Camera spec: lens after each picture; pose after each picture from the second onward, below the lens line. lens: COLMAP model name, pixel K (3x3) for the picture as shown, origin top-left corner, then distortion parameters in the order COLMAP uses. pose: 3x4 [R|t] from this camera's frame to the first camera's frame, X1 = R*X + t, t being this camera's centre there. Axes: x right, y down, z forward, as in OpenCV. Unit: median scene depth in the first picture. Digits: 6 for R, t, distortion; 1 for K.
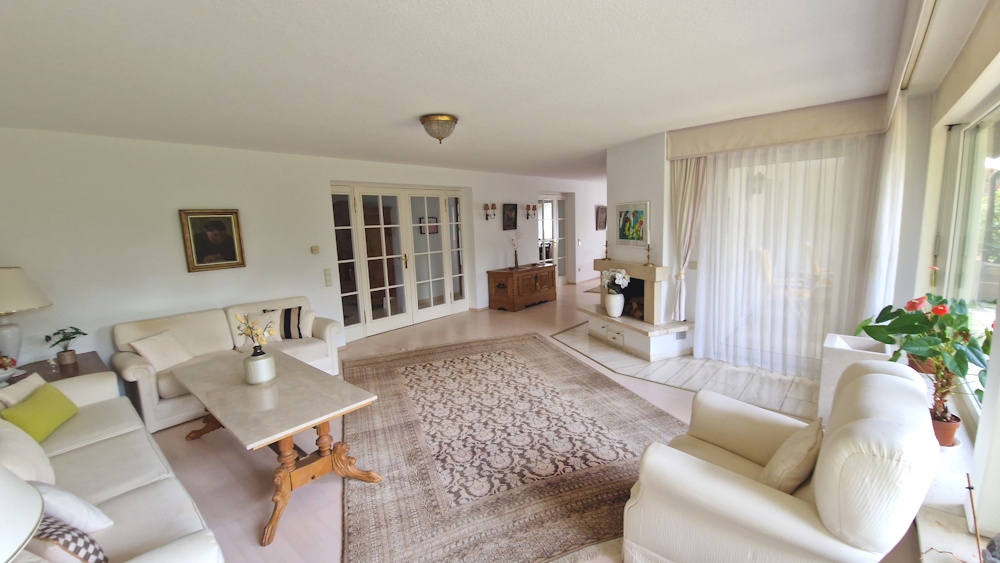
lens RADIAL K [[411.6, 0, 506.3], [0, 411.6, 276.3], [0, 0, 1]] dist [-0.000581, -0.000276]
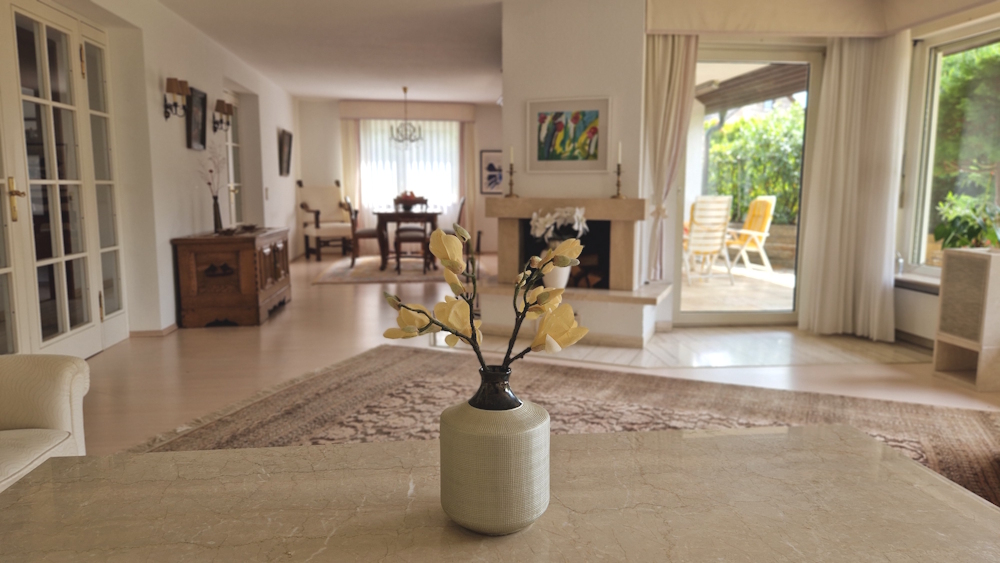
lens RADIAL K [[671.1, 0, 513.0], [0, 671.1, 278.7], [0, 0, 1]] dist [0.031816, -0.000666]
pose [[0.668831, -0.058735, 0.741091, -0.491661], [0.071664, 0.997325, 0.014366, 0.064166], [-0.739952, 0.043501, 0.671251, 0.405240]]
